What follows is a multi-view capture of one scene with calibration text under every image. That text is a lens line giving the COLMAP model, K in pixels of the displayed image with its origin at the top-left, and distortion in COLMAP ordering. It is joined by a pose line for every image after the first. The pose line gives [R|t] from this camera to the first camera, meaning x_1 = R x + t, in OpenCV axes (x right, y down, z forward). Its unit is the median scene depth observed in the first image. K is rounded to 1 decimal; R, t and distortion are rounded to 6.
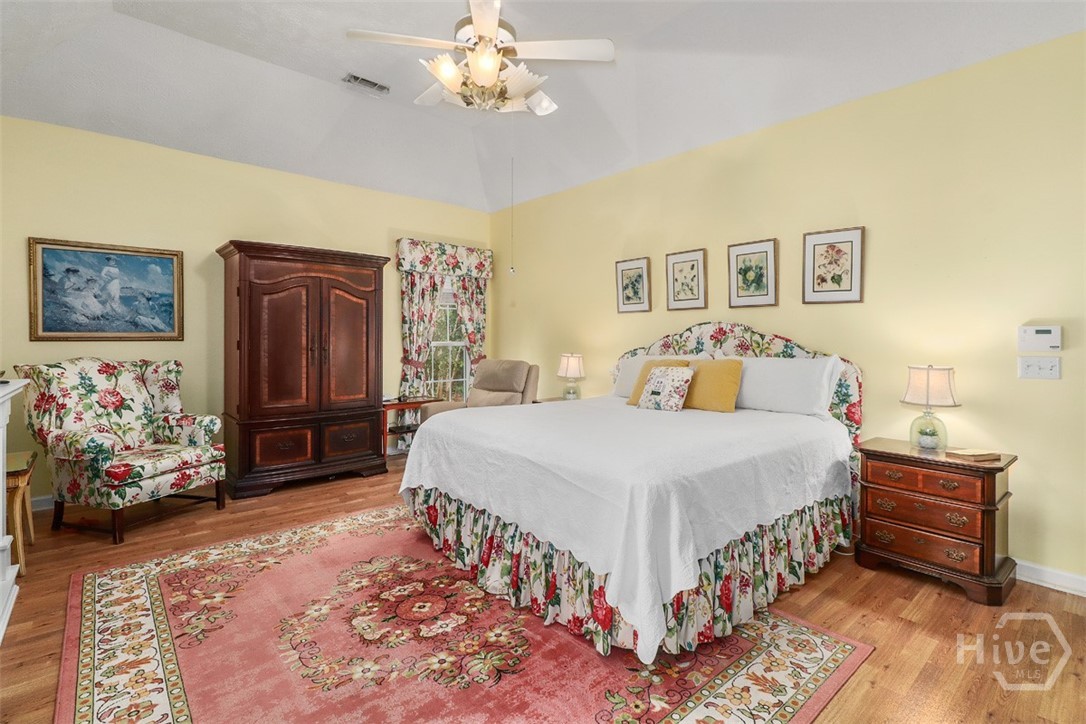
lens RADIAL K [[518.6, 0, 540.0], [0, 518.6, 336.6], [0, 0, 1]] dist [0.001877, 0.000430]
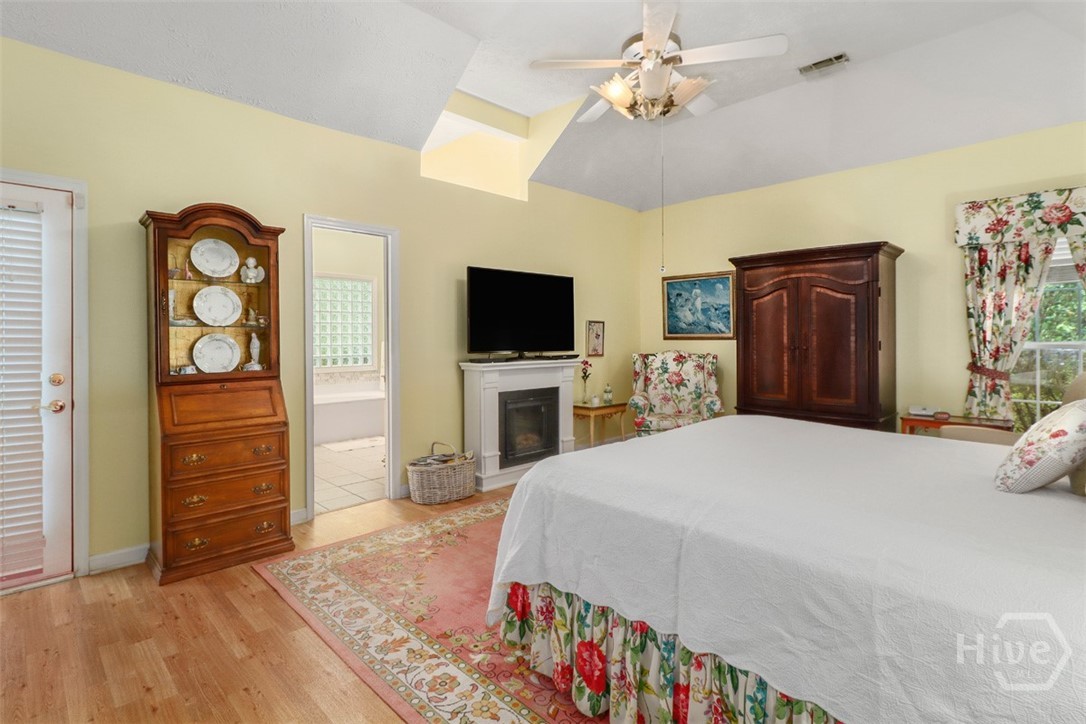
lens RADIAL K [[518.6, 0, 540.0], [0, 518.6, 336.6], [0, 0, 1]] dist [0.001877, 0.000430]
pose [[0.069539, -0.003975, -0.997571, 0.570761], [0.004923, 0.999981, -0.003642, 0.002395], [0.997567, -0.004658, 0.069557, 0.438269]]
